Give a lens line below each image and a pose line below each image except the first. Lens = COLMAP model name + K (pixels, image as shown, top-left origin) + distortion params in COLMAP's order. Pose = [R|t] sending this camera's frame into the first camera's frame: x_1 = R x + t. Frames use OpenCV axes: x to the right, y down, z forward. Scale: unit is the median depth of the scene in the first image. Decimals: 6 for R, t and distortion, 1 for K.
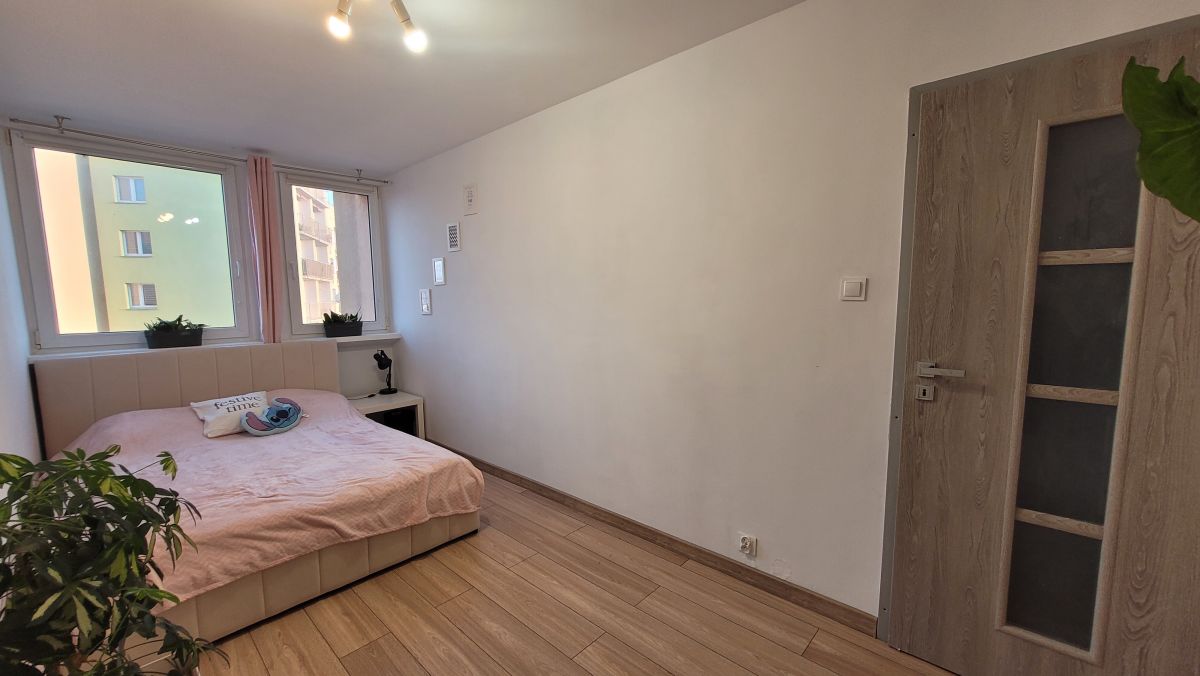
lens RADIAL K [[470.8, 0, 593.3], [0, 470.8, 346.0], [0, 0, 1]] dist [0.000724, -0.000317]
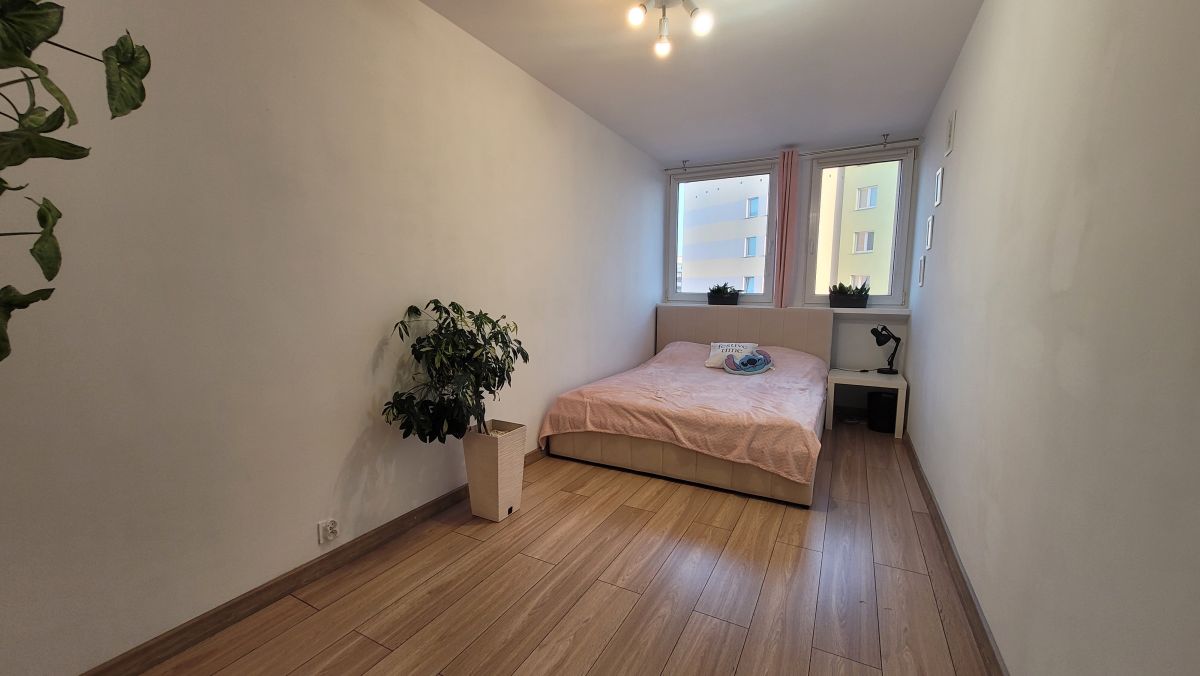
lens RADIAL K [[470.8, 0, 593.3], [0, 470.8, 346.0], [0, 0, 1]] dist [0.000724, -0.000317]
pose [[0.252963, 0.125968, -0.959240, 0.578578], [-0.112083, 0.988627, 0.100270, 0.037285], [0.960961, 0.082150, 0.264205, 0.374780]]
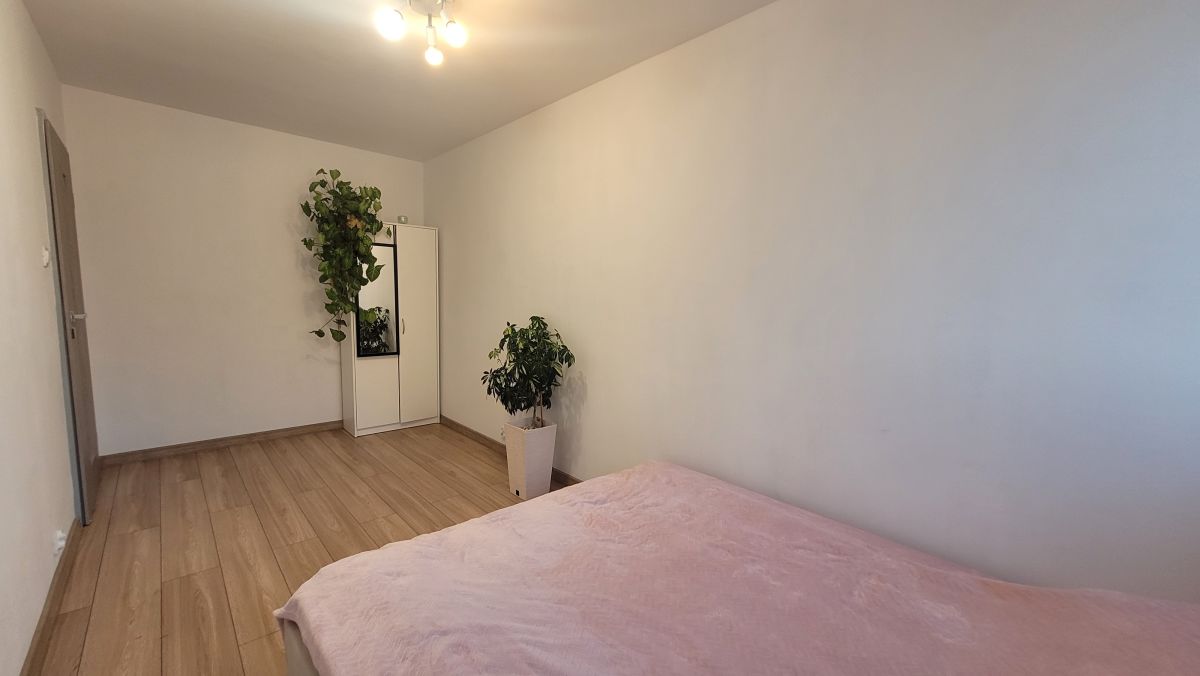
lens RADIAL K [[470.8, 0, 593.3], [0, 470.8, 346.0], [0, 0, 1]] dist [0.000724, -0.000317]
pose [[-0.997244, -0.023110, 0.070499, -0.695882], [-0.007578, 0.977006, 0.213075, -0.127336], [-0.073803, 0.211953, -0.974489, 1.621193]]
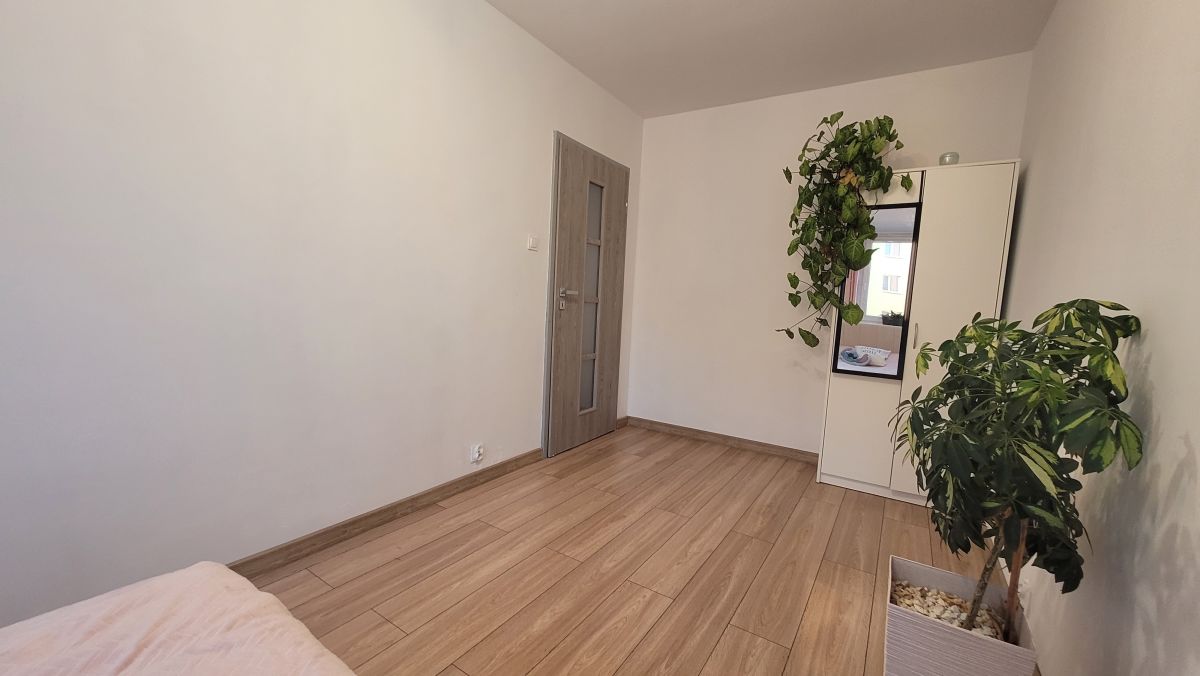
lens RADIAL K [[470.8, 0, 593.3], [0, 470.8, 346.0], [0, 0, 1]] dist [0.000724, -0.000317]
pose [[-0.165028, -0.099613, 0.981246, -0.796193], [0.060269, 0.992009, 0.110842, 0.042964], [-0.984446, 0.077431, -0.157705, 0.833868]]
